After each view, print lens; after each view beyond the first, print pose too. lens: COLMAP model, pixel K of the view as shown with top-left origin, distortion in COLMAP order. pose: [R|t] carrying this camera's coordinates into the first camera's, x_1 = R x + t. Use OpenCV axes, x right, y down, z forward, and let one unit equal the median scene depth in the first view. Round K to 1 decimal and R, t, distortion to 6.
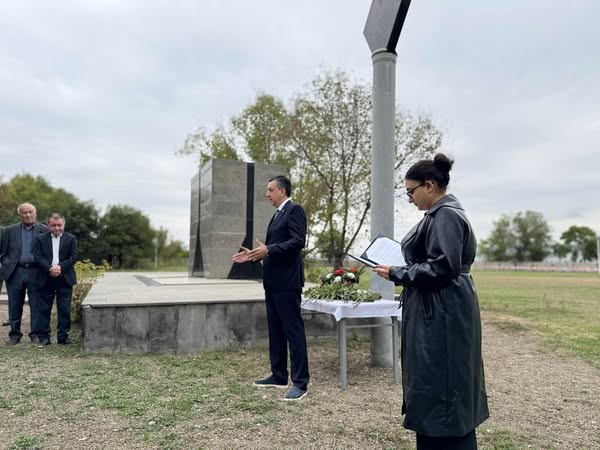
lens RADIAL K [[421.5, 0, 300.3], [0, 421.5, 227.6], [0, 0, 1]] dist [0.087581, -0.119263]
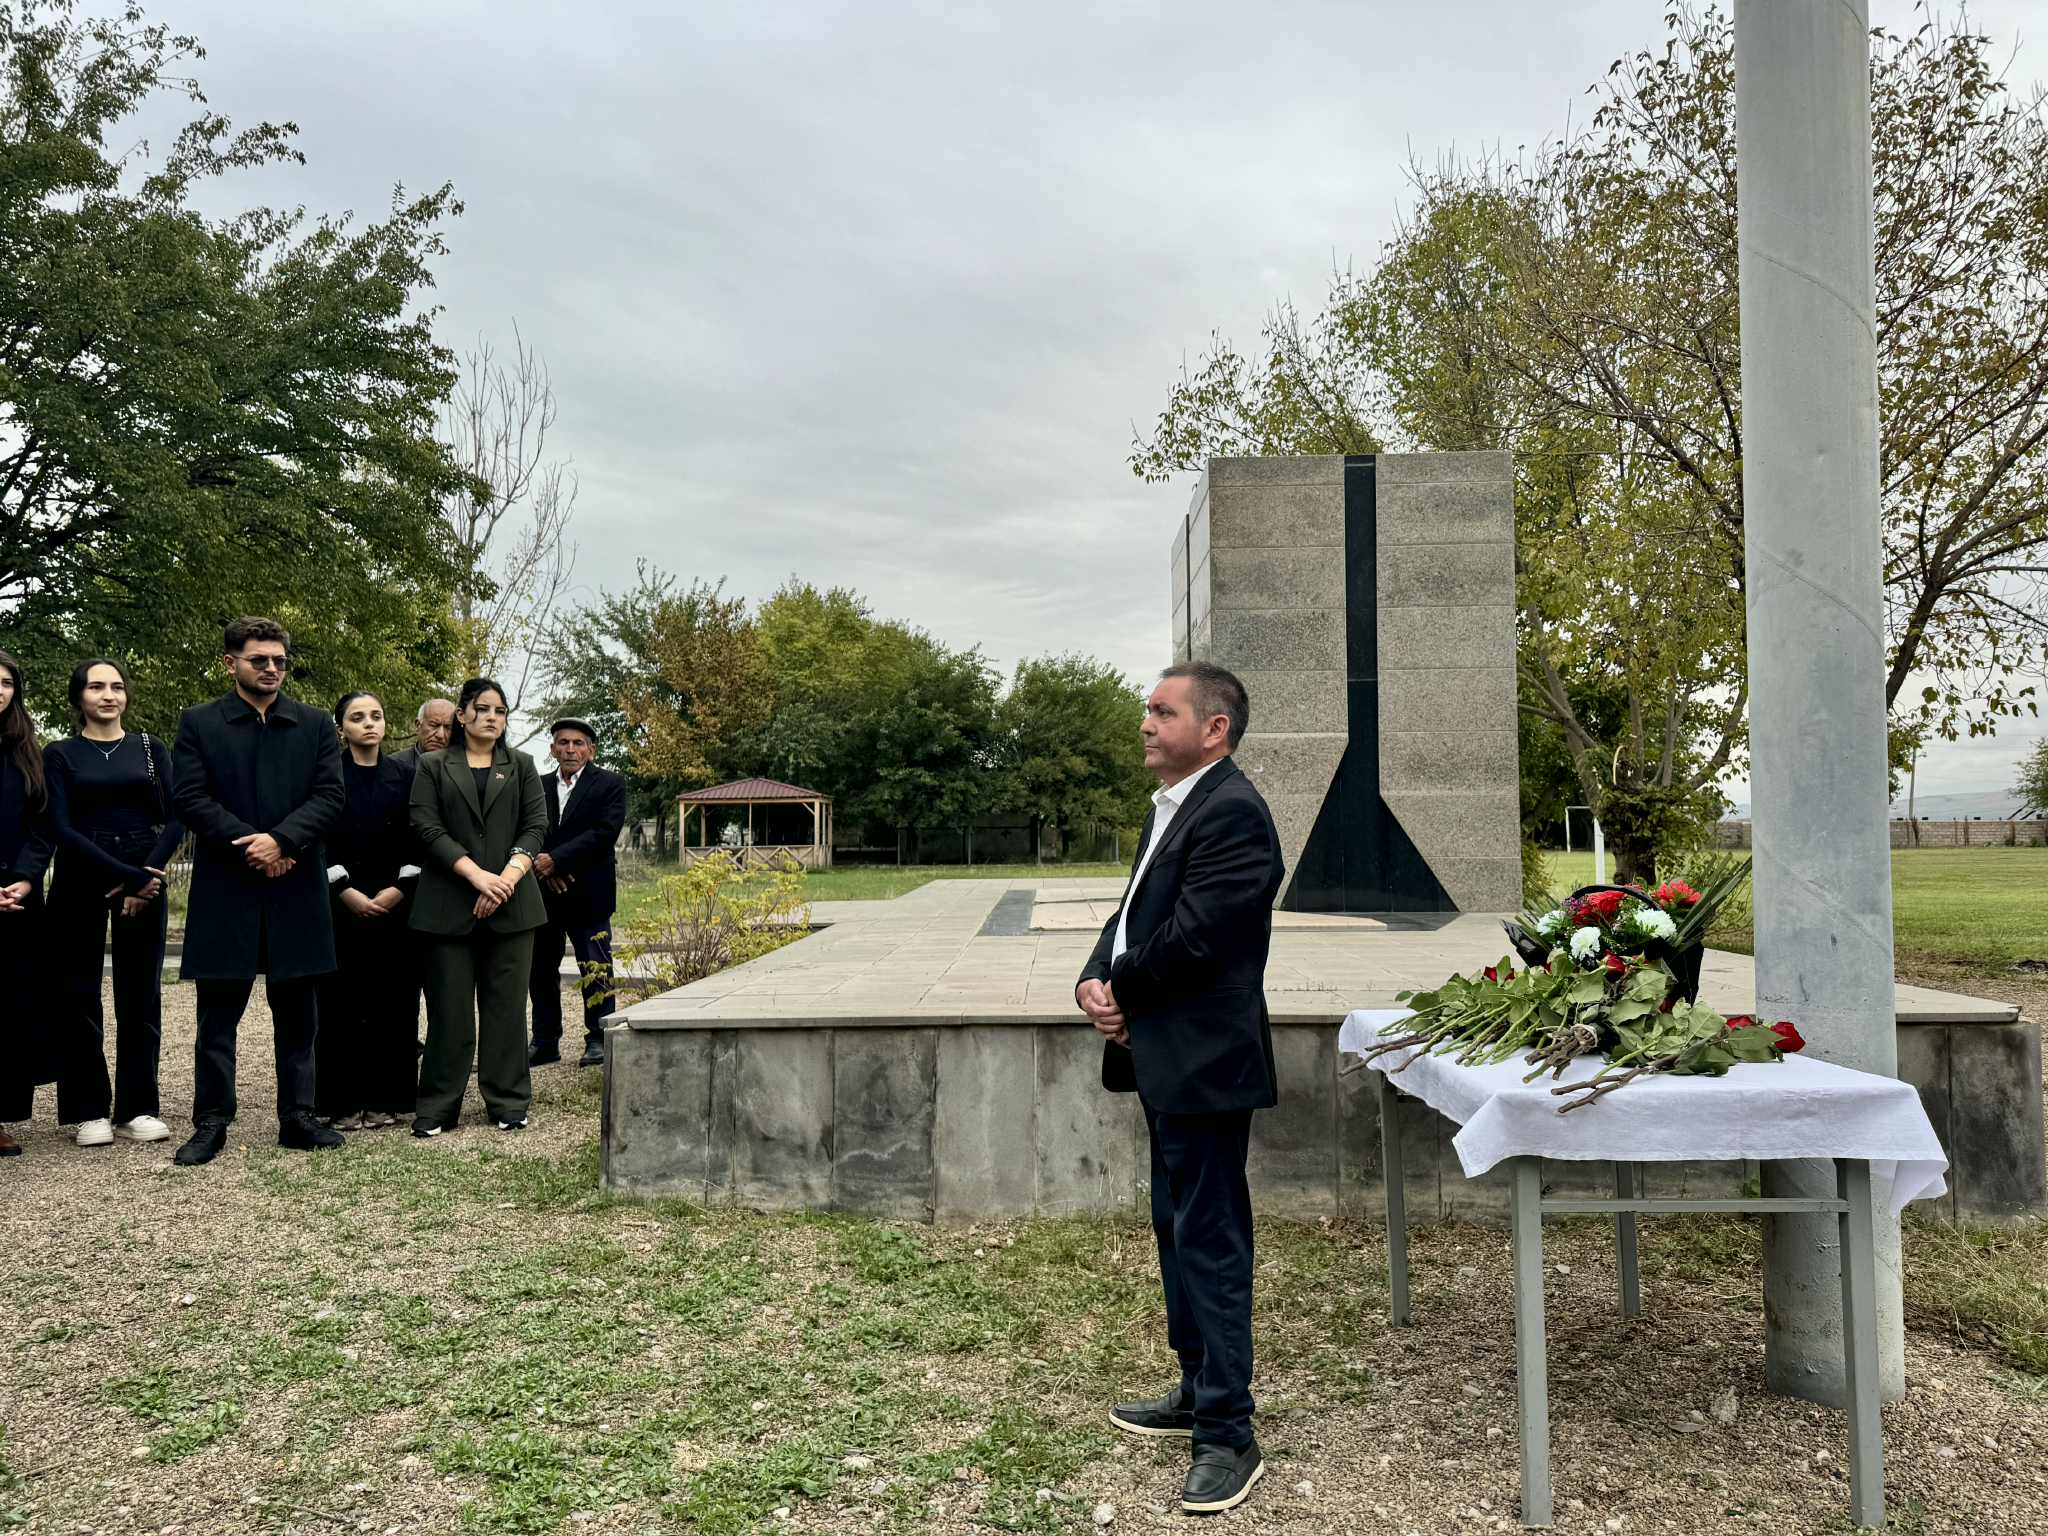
lens RADIAL K [[1443.5, 0, 1038.9], [0, 1443.5, 760.2], [0, 0, 1]] dist [0.086922, -0.124723]
pose [[0.908059, -0.040414, -0.416887, 0.138650], [0.052617, 0.998456, 0.017817, 0.008536], [0.415523, -0.038114, 0.908784, 0.238150]]
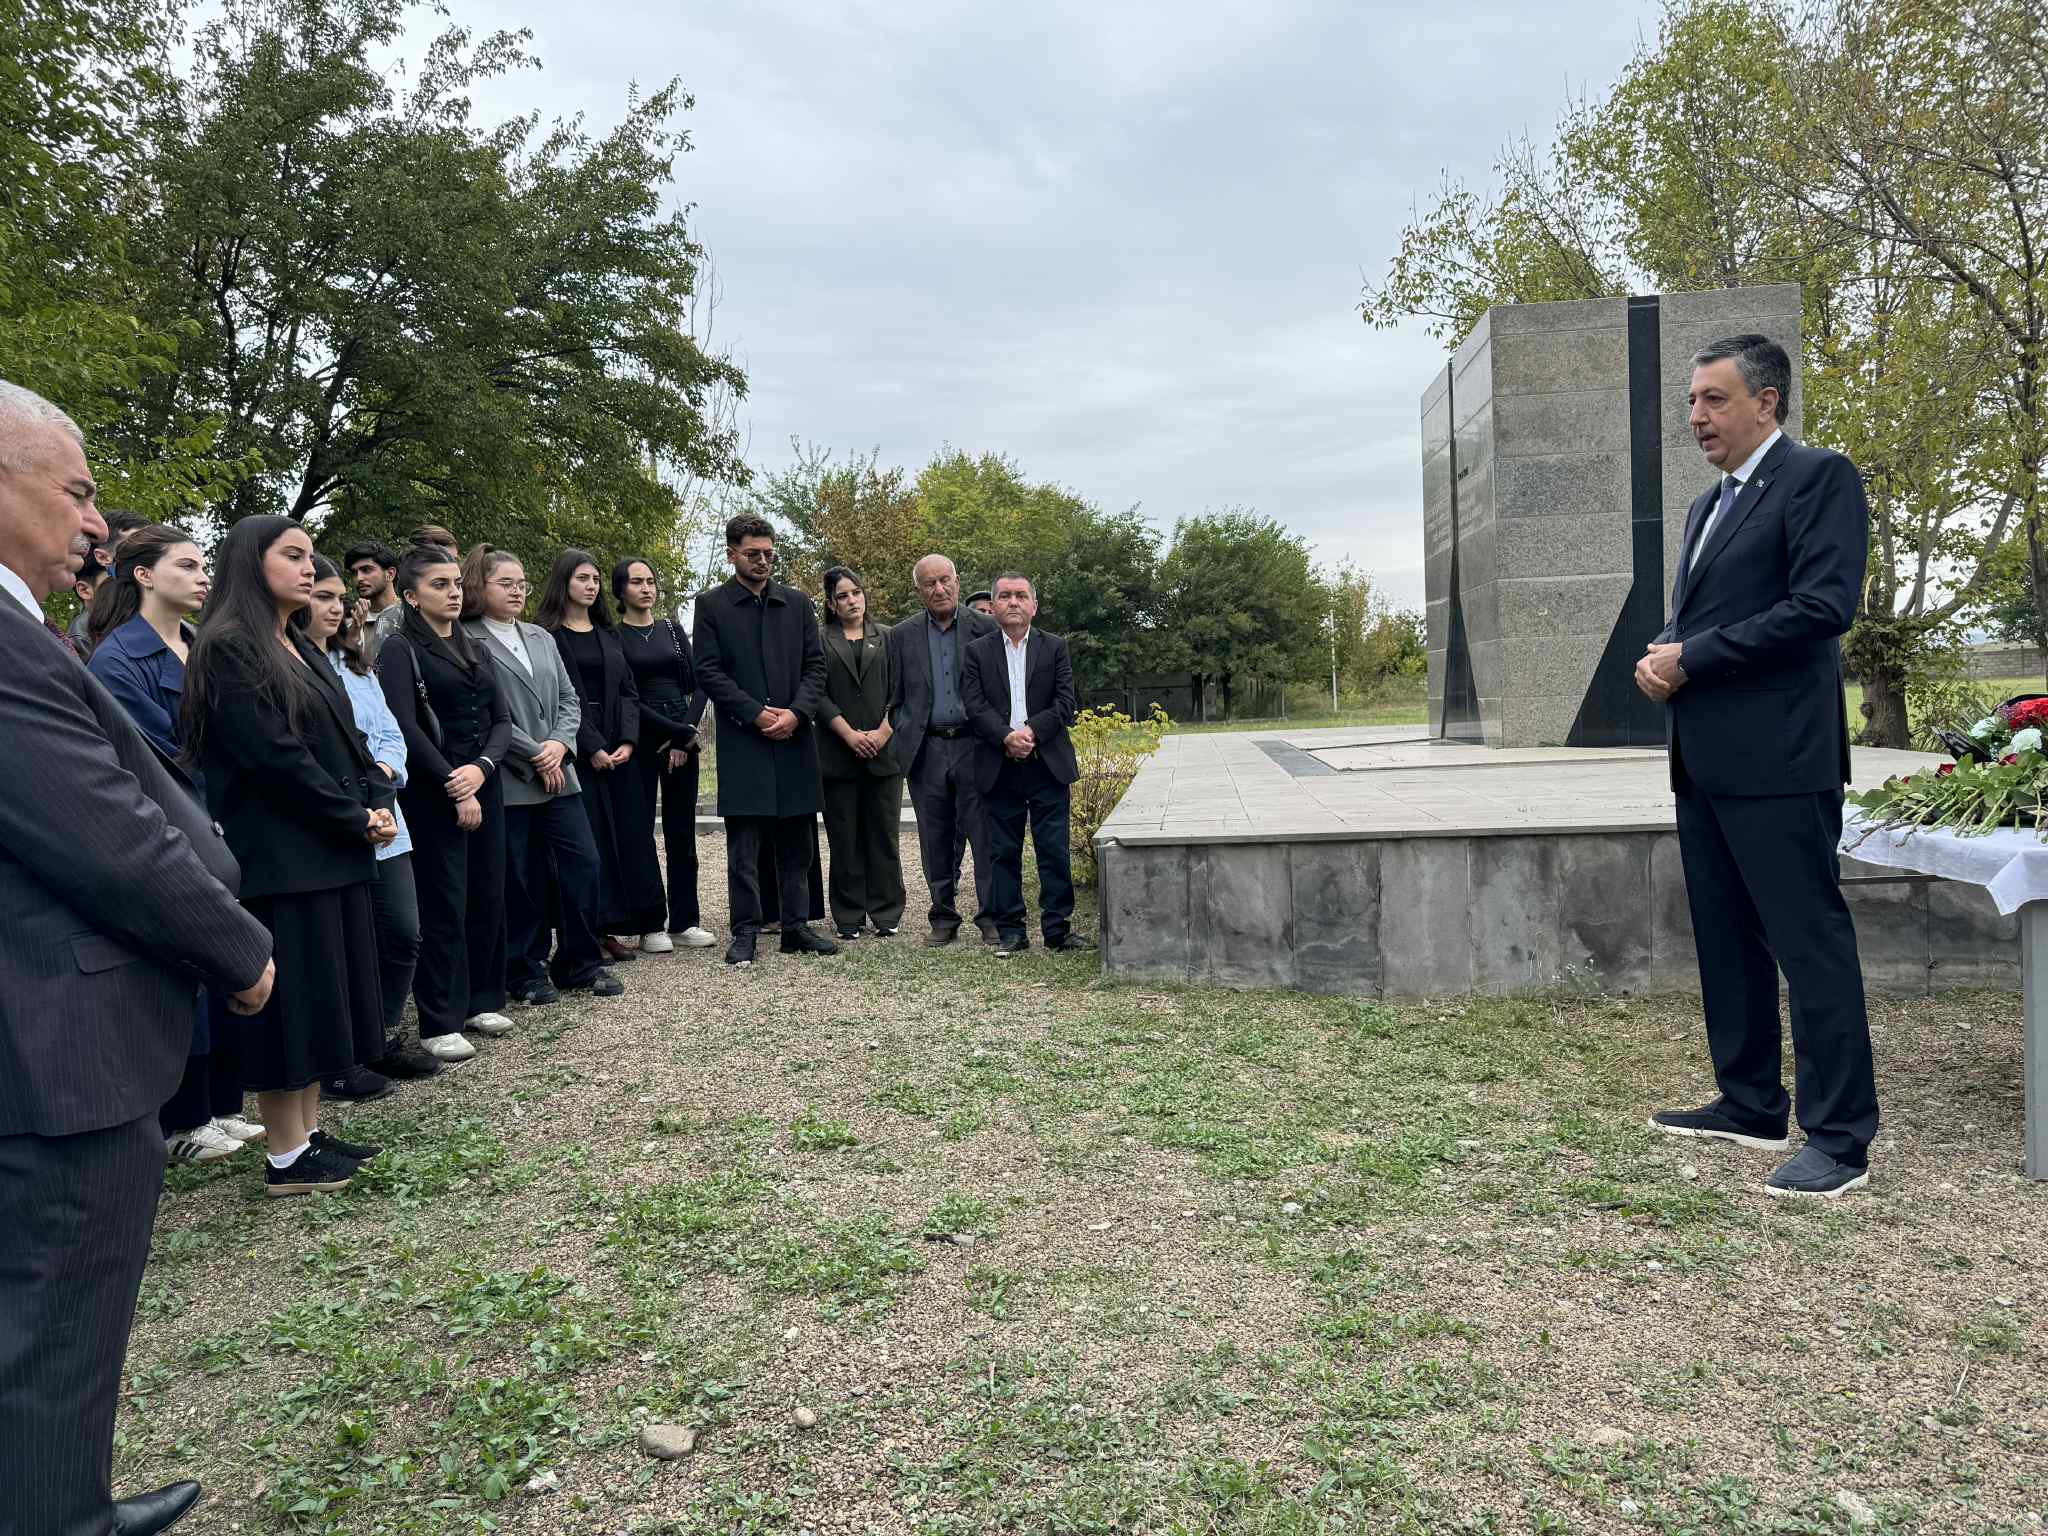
lens RADIAL K [[1438.6, 0, 1025.0], [0, 1438.6, 777.0], [0, 0, 1]] dist [0.087581, -0.119263]
pose [[0.856775, -0.020502, -0.515284, 0.027629], [0.093567, 0.988805, 0.116235, -0.004885], [0.507132, -0.147801, 0.849101, 0.011182]]
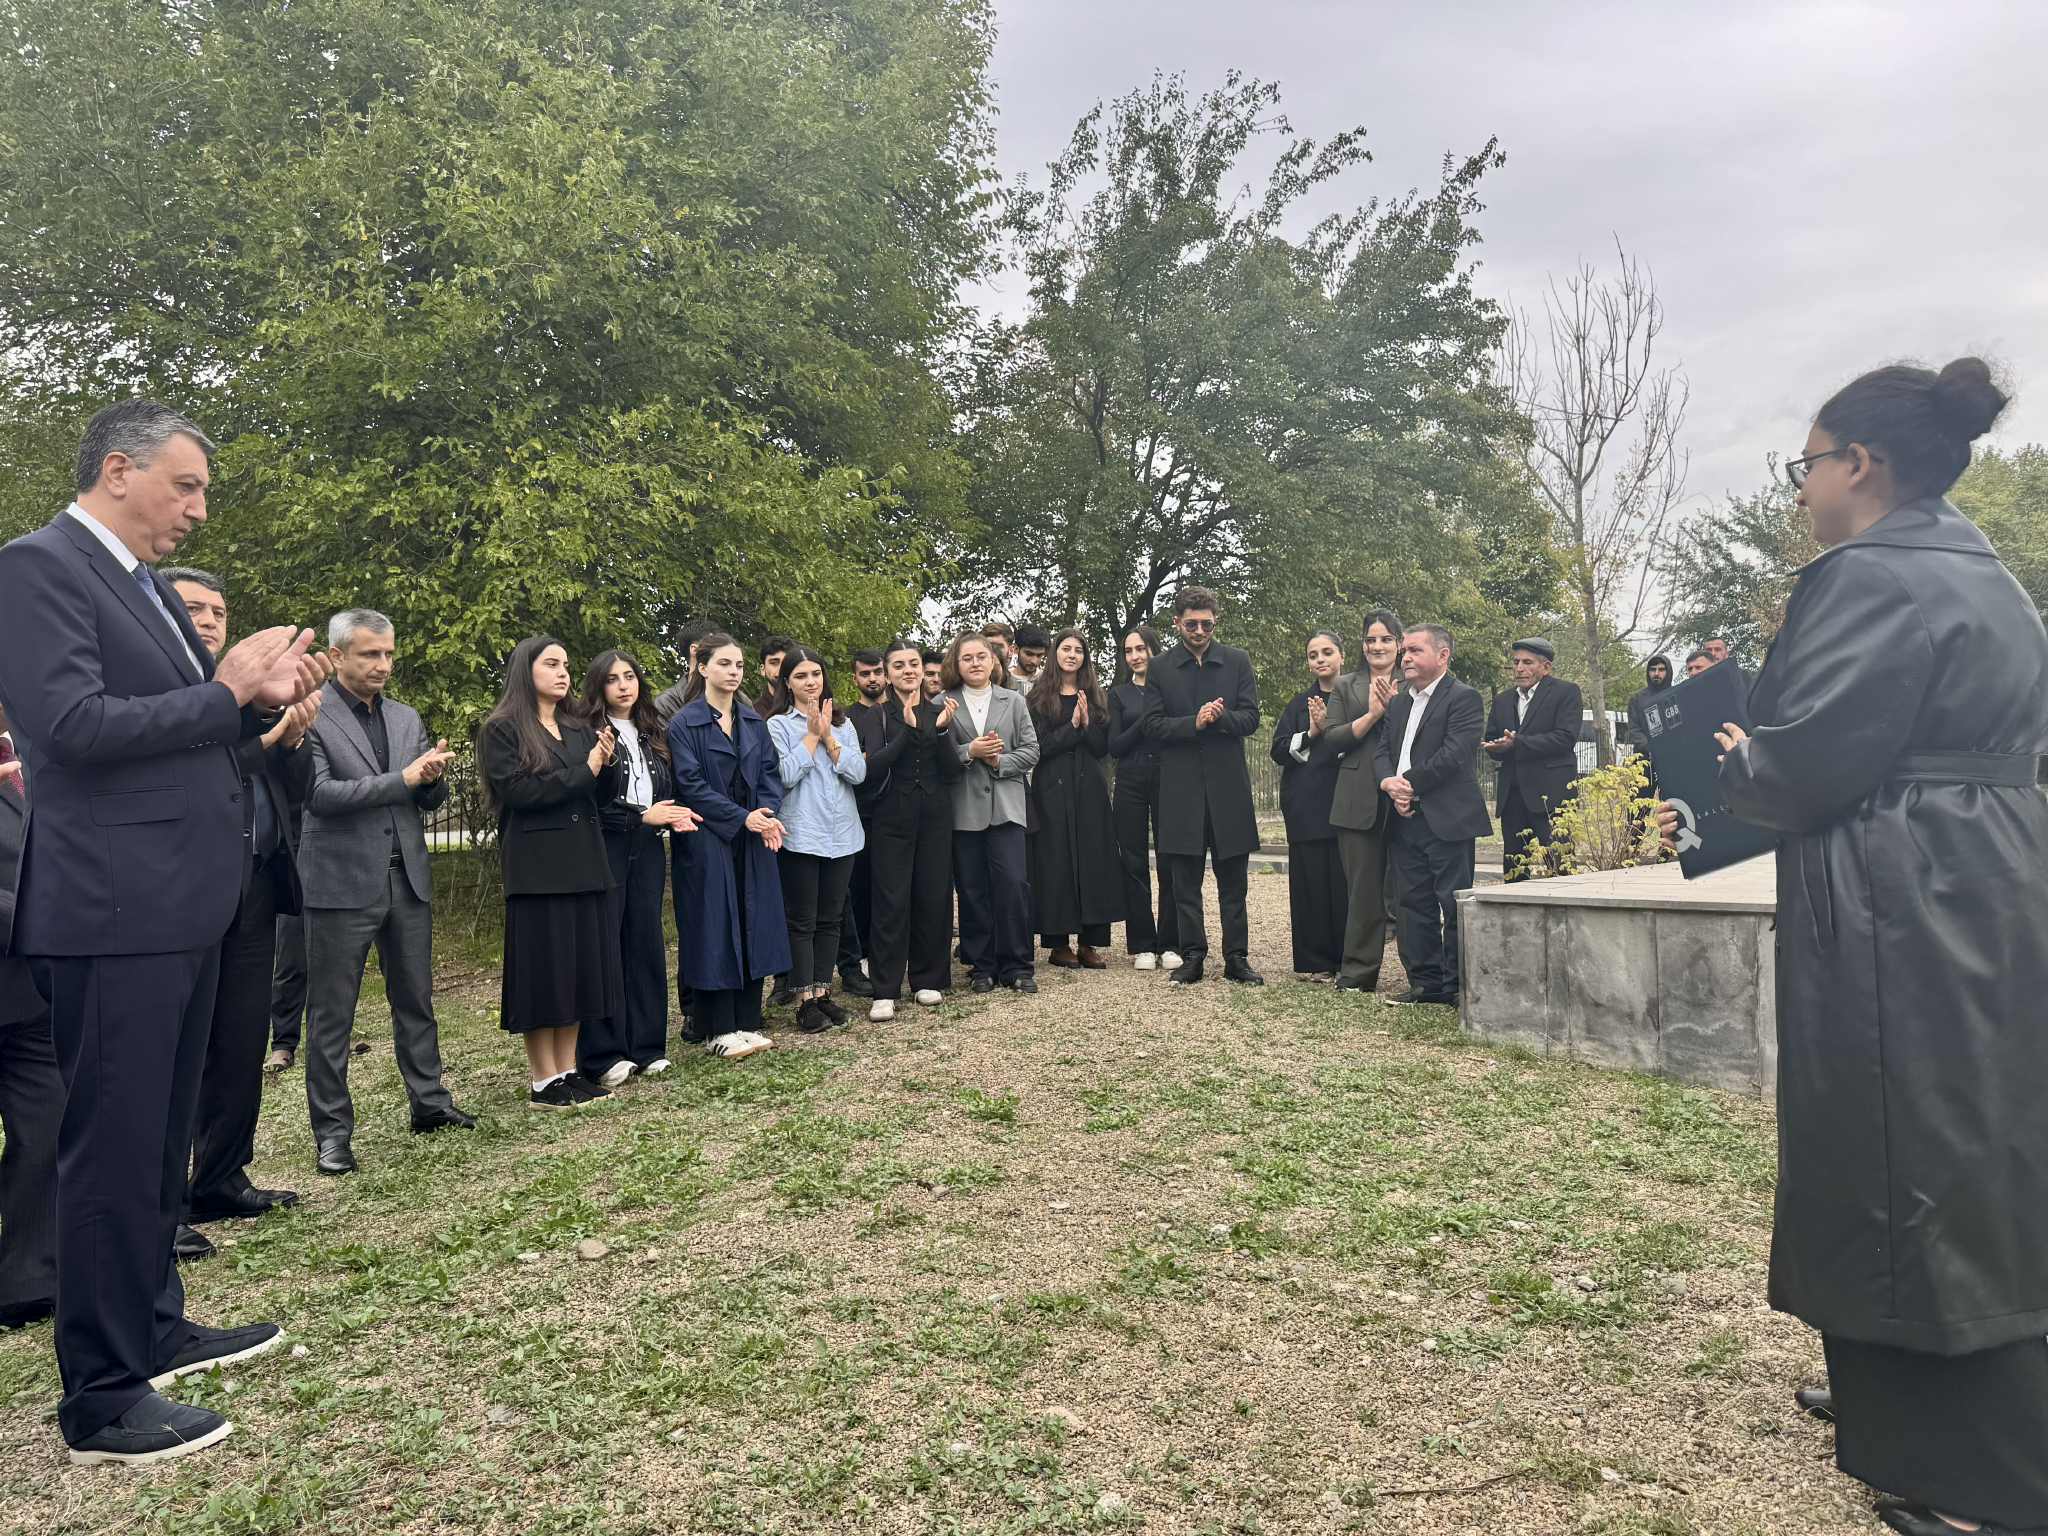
lens RADIAL K [[1438.6, 0, 1025.0], [0, 1438.6, 777.0], [0, 0, 1]] dist [0.087581, -0.119263]
pose [[0.368720, -0.025860, -0.929181, 0.382181], [0.110032, 0.993799, 0.016005, 0.032854], [0.923005, -0.108141, 0.369279, 0.257481]]
